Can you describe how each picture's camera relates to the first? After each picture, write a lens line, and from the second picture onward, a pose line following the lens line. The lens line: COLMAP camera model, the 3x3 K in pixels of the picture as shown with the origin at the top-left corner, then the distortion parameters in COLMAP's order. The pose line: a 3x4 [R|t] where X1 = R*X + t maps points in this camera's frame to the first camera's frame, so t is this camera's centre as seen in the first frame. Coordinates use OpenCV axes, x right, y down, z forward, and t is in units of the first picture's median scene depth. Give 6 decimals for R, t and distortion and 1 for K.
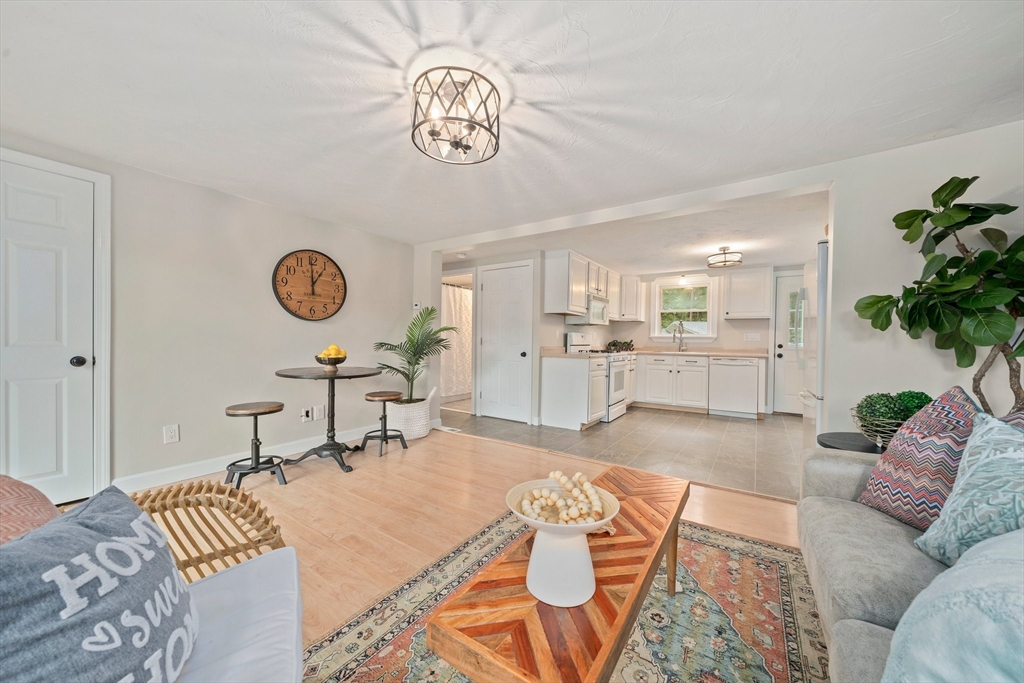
lens RADIAL K [[370.3, 0, 516.2], [0, 370.3, 343.2], [0, 0, 1]] dist [-0.006848, 0.000309]
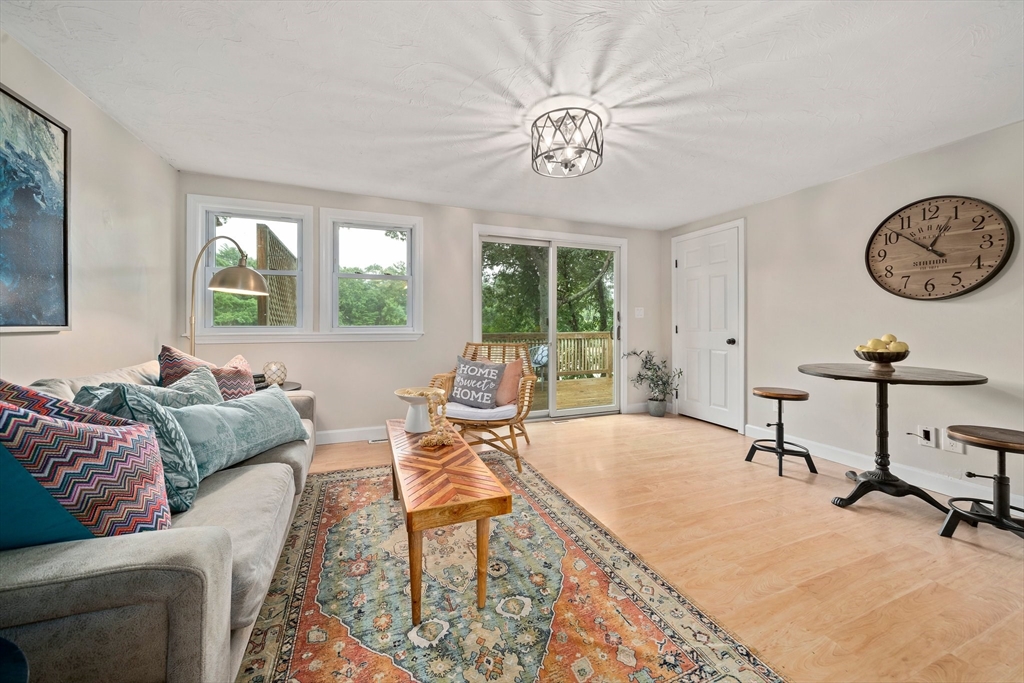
lens RADIAL K [[370.3, 0, 513.5], [0, 370.3, 322.6], [0, 0, 1]] dist [-0.006848, 0.000309]
pose [[-0.580148, -0.019926, -0.814267, 0.425404], [-0.013924, 0.999797, -0.014546, 0.001754], [0.814392, 0.002900, -0.580308, 0.715220]]
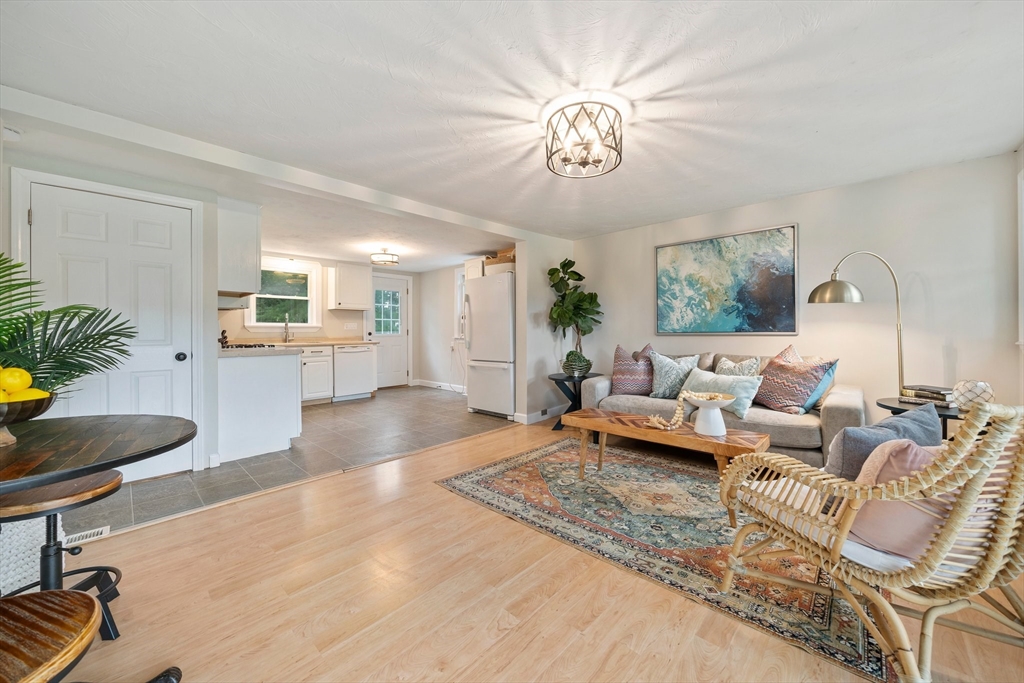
lens RADIAL K [[370.3, 0, 524.2], [0, 370.3, 336.0], [0, 0, 1]] dist [-0.006848, 0.000309]
pose [[0.161842, -0.030118, 0.986357, -0.610792], [0.014877, 0.999495, 0.028078, -0.016629], [-0.986705, 0.010130, 0.162208, 0.455957]]
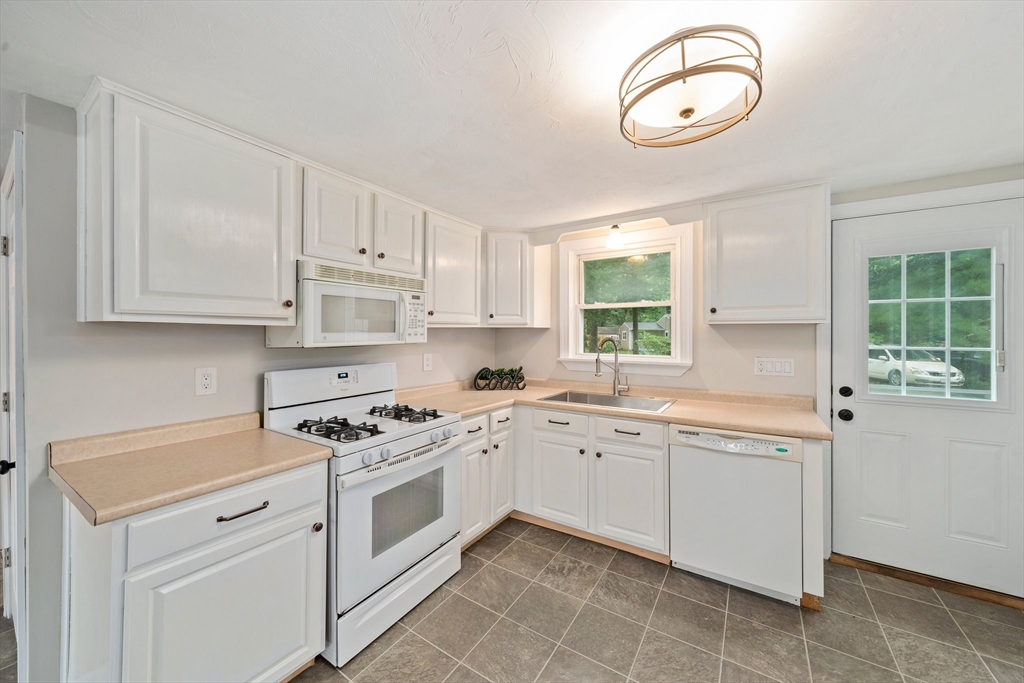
lens RADIAL K [[370.3, 0, 510.1], [0, 370.3, 332.5], [0, 0, 1]] dist [-0.006848, 0.000309]
pose [[0.999931, -0.011736, -0.000357, 0.528256], [0.011732, 0.999878, -0.010297, -0.086059], [0.000478, 0.010292, 0.999947, 0.904337]]
